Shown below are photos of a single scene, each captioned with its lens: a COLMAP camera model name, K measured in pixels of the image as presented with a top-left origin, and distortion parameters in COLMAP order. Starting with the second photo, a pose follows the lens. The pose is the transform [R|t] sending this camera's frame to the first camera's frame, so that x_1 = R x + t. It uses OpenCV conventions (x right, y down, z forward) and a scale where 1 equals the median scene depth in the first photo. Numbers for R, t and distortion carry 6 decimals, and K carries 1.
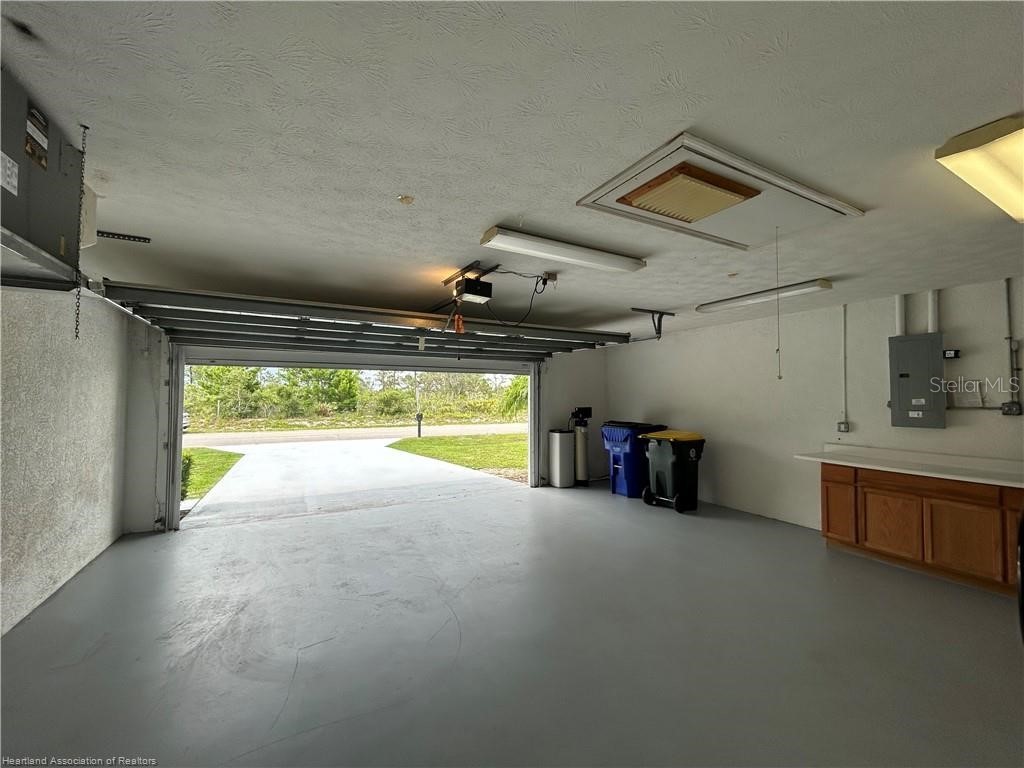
lens RADIAL K [[417.9, 0, 511.6], [0, 417.9, 386.2], [0, 0, 1]] dist [0.003838, 0.000457]
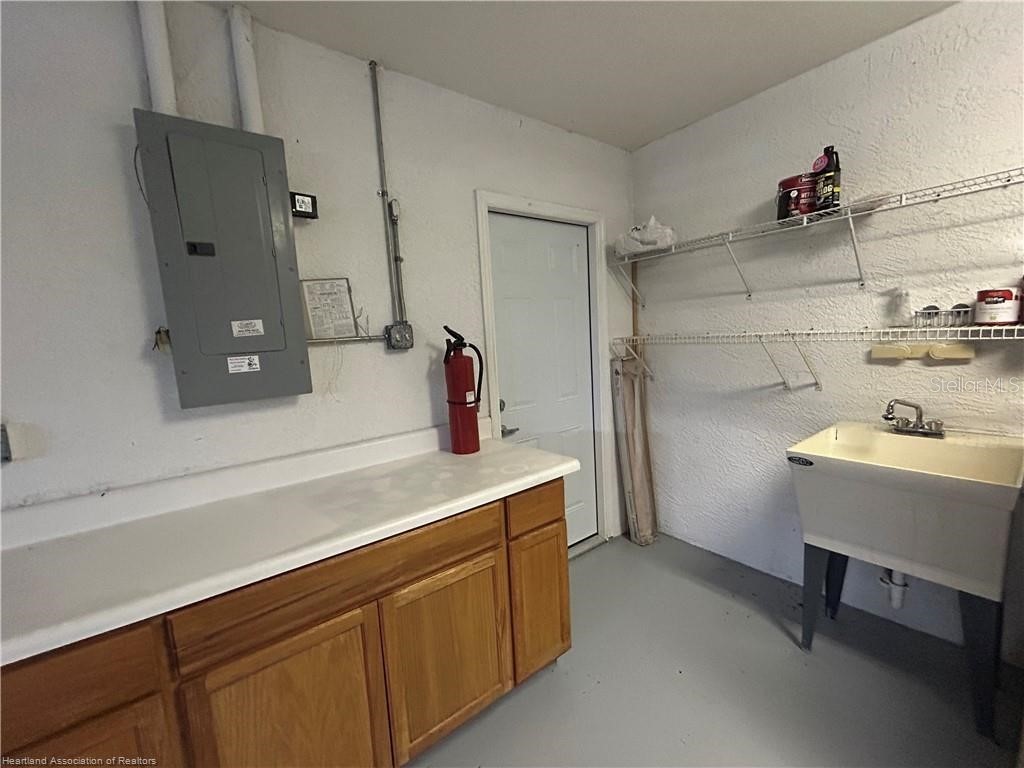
lens RADIAL K [[417.9, 0, 511.9], [0, 417.9, 386.6], [0, 0, 1]] dist [0.003838, 0.000457]
pose [[-0.147001, -0.109359, 0.983072, 0.581120], [0.032764, 0.992786, 0.115339, 0.052532], [-0.988594, 0.049165, -0.142357, 0.831002]]
